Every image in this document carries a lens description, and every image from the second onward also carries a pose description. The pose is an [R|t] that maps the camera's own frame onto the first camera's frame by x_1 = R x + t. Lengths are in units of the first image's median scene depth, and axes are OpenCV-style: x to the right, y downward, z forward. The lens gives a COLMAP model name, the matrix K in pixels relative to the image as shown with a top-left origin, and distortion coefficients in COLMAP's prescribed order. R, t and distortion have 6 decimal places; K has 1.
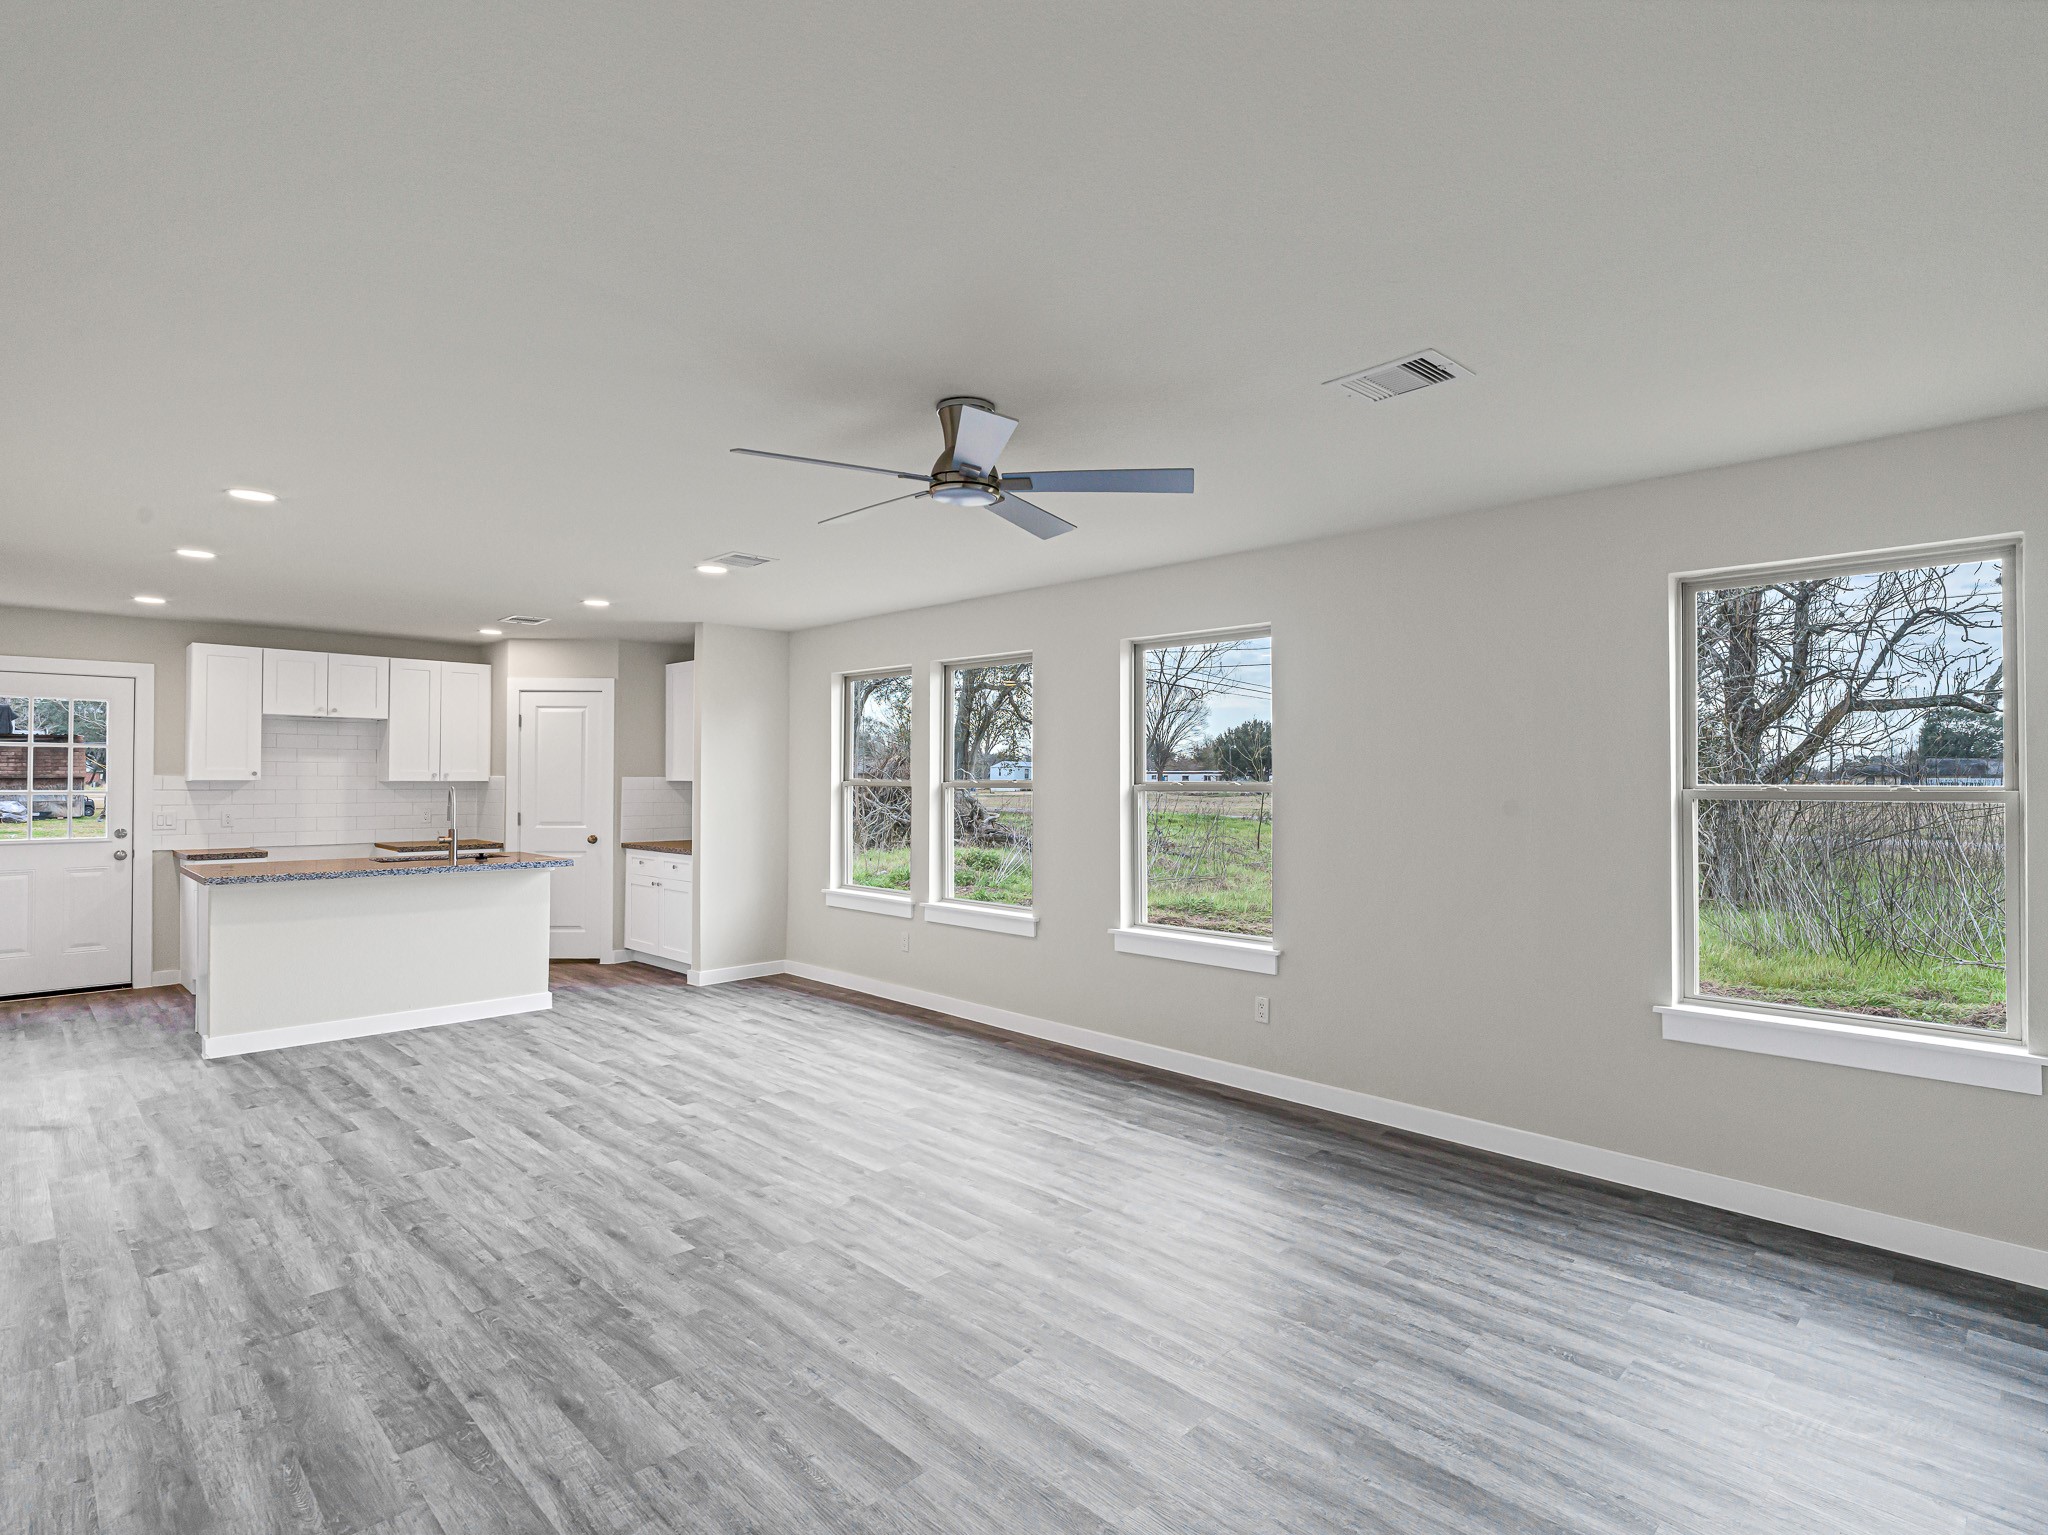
lens RADIAL K [[1035.5, 0, 1032.5], [0, 1035.5, 768.6], [0, 0, 1]] dist [0.001747, -0.000792]
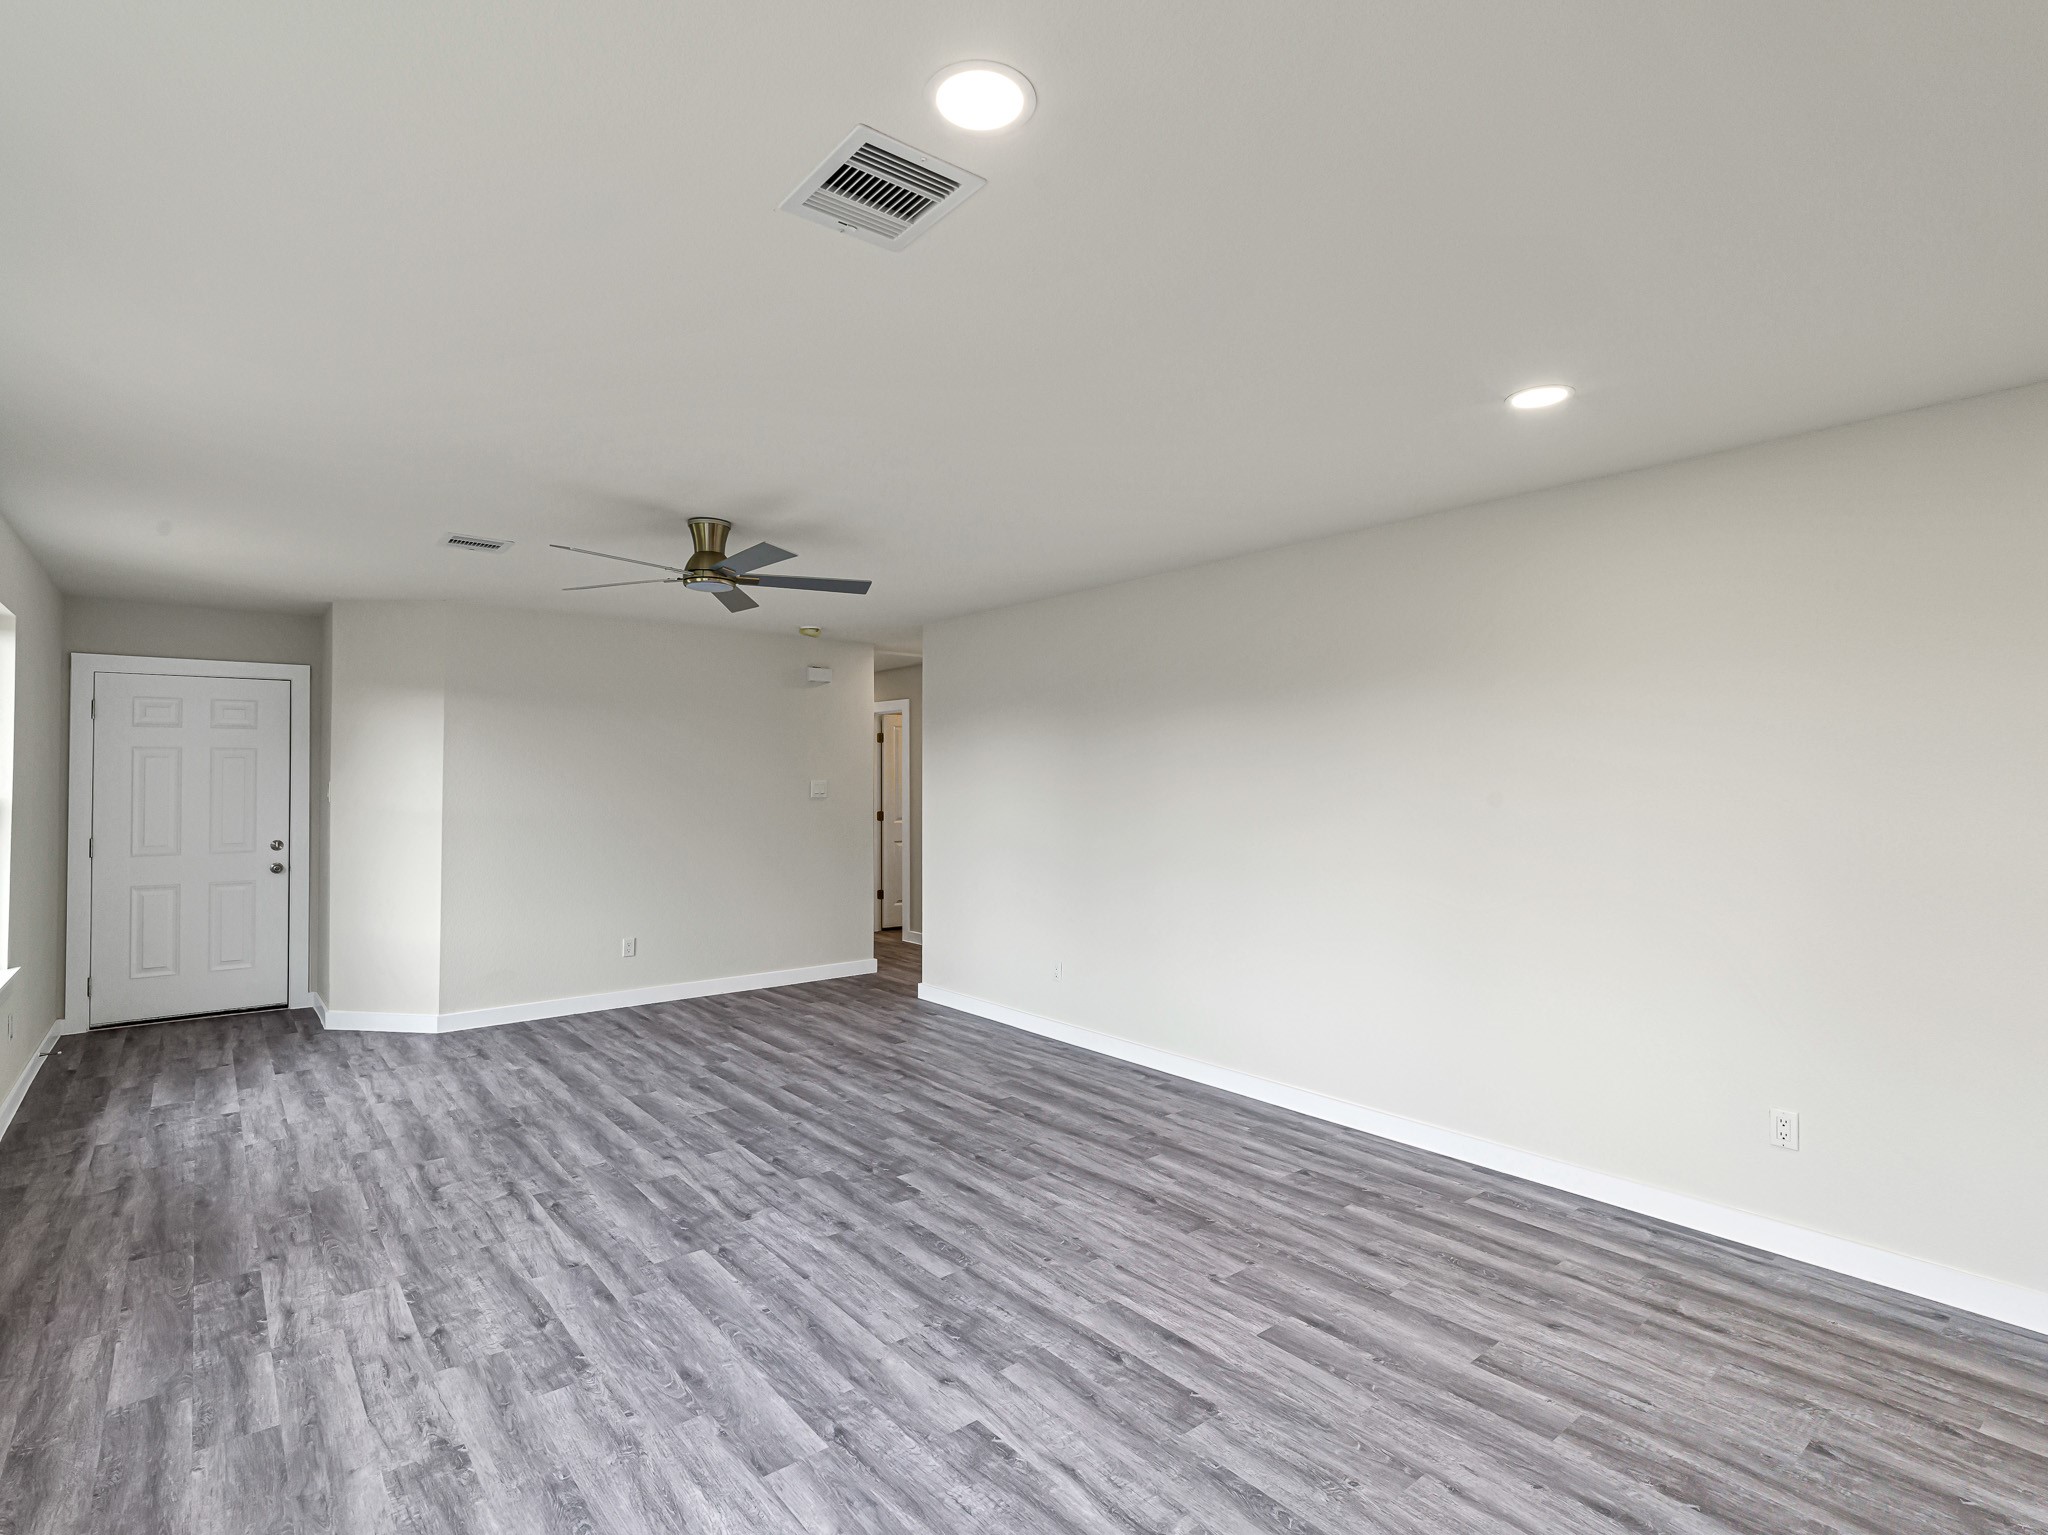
lens RADIAL K [[1035.5, 0, 1023.4], [0, 1035.5, 760.1], [0, 0, 1]] dist [0.001747, -0.000792]
pose [[-0.993736, -0.001207, 0.111745, -0.460980], [-0.004583, 0.999541, -0.029957, 0.012420], [-0.111658, -0.030281, -0.993285, 1.668735]]
